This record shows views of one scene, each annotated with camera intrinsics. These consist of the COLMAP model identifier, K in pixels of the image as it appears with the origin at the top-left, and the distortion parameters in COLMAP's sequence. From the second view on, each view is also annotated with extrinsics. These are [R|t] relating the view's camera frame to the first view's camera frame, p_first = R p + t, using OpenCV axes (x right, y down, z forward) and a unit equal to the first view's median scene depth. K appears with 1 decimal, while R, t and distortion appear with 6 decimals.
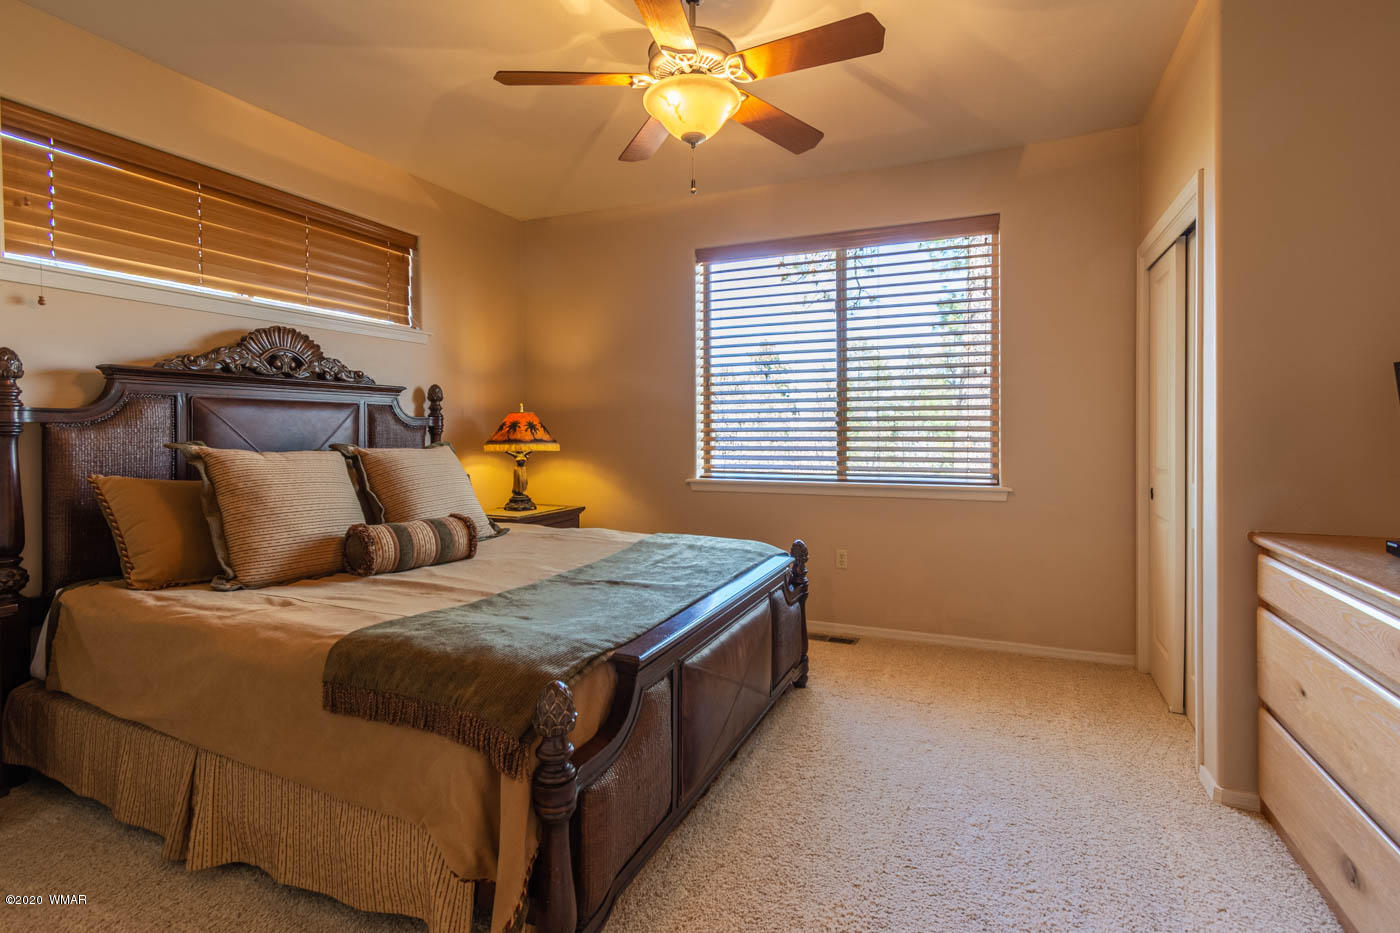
lens RADIAL K [[651.9, 0, 700.9], [0, 651.9, 428.1], [0, 0, 1]] dist [0.002795, 0.000955]
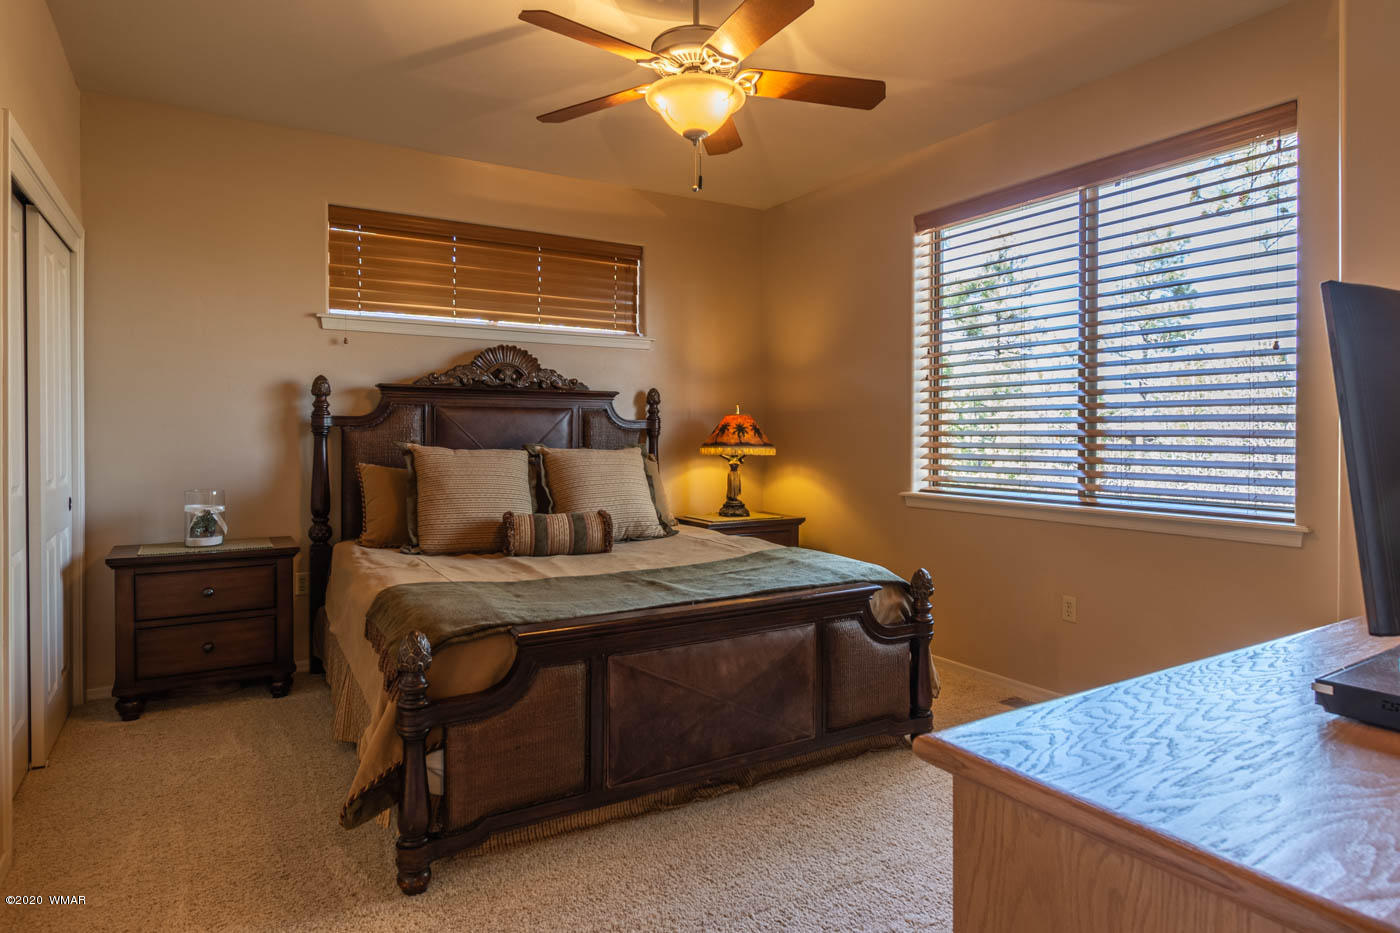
lens RADIAL K [[769.2, 0, 660.4], [0, 769.2, 427.1], [0, 0, 1]] dist [0.002730, -0.001604]
pose [[0.814762, 0.000296, -0.579795, 0.381002], [-0.002848, 0.999990, -0.003492, -0.001369], [0.579788, 0.004497, 0.814755, 0.020082]]
